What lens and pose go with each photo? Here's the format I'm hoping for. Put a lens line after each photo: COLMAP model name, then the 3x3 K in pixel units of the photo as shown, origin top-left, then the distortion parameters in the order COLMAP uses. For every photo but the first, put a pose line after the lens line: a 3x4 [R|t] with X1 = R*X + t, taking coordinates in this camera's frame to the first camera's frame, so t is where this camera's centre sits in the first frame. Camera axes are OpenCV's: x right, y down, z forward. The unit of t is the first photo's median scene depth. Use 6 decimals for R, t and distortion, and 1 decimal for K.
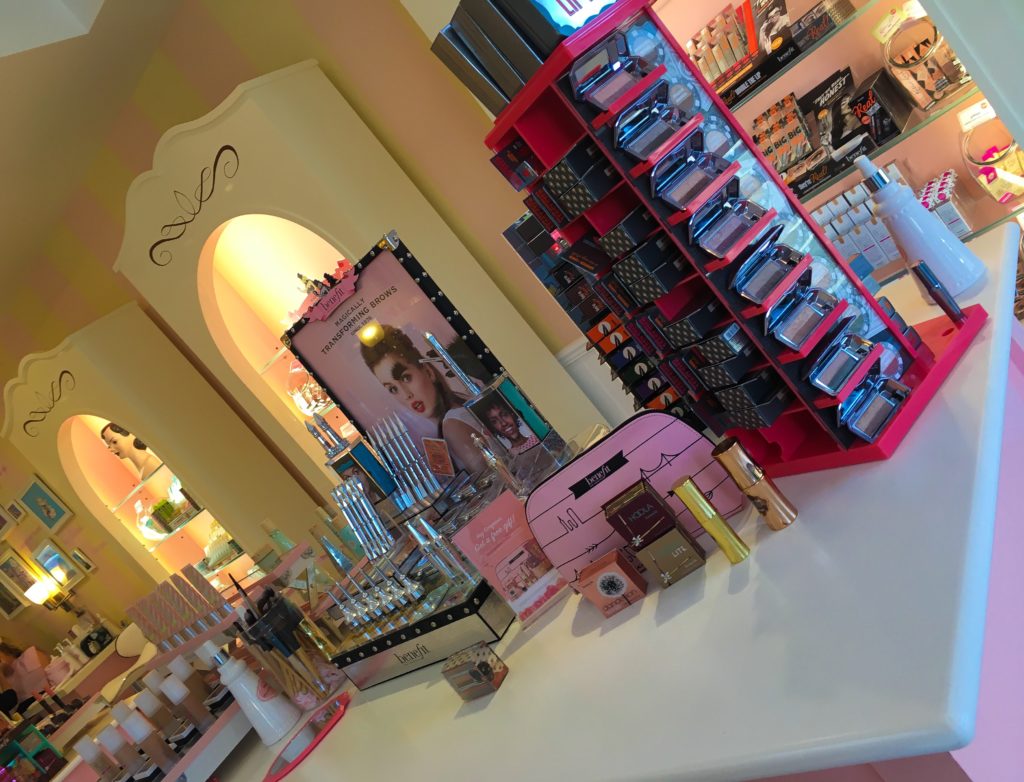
lens RADIAL K [[883.5, 0, 512.0], [0, 883.5, 391.0], [0, 0, 1]] dist [0.048816, -0.019597]
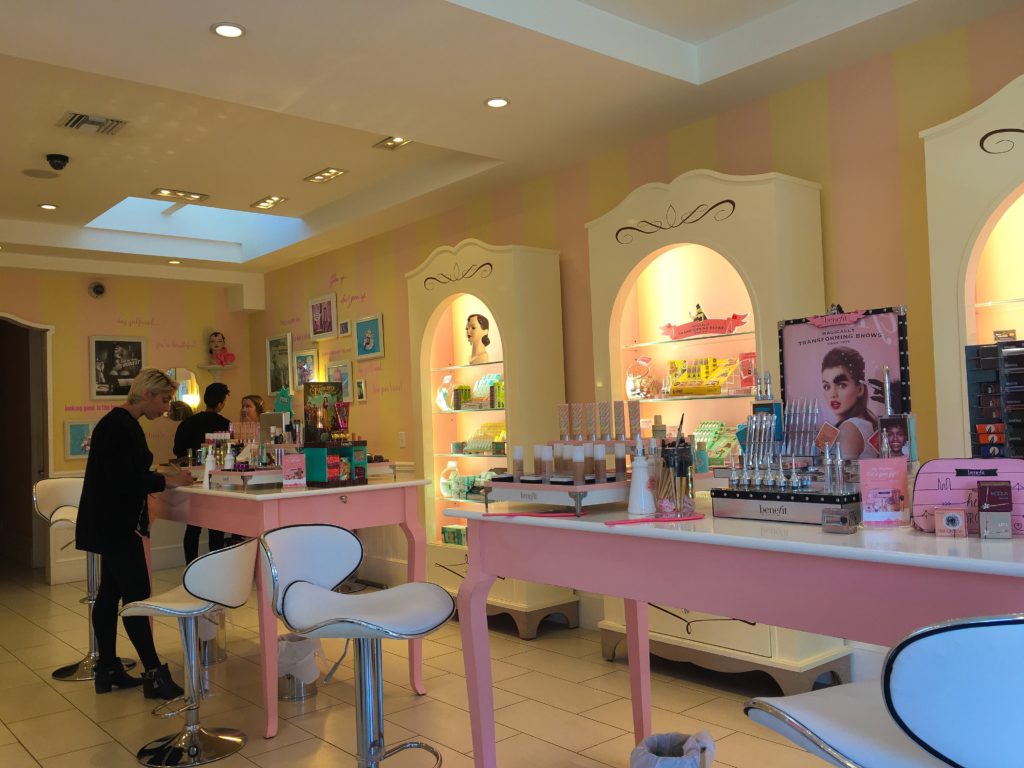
lens RADIAL K [[873.8, 0, 512.0], [0, 873.8, 384.0], [0, 0, 1]] dist [0.121758, -0.192274]
pose [[0.775301, 0.595224, -0.211228, -0.234680], [-0.616437, 0.785948, -0.047862, 0.407188], [0.137526, 0.167316, 0.976264, -0.605595]]
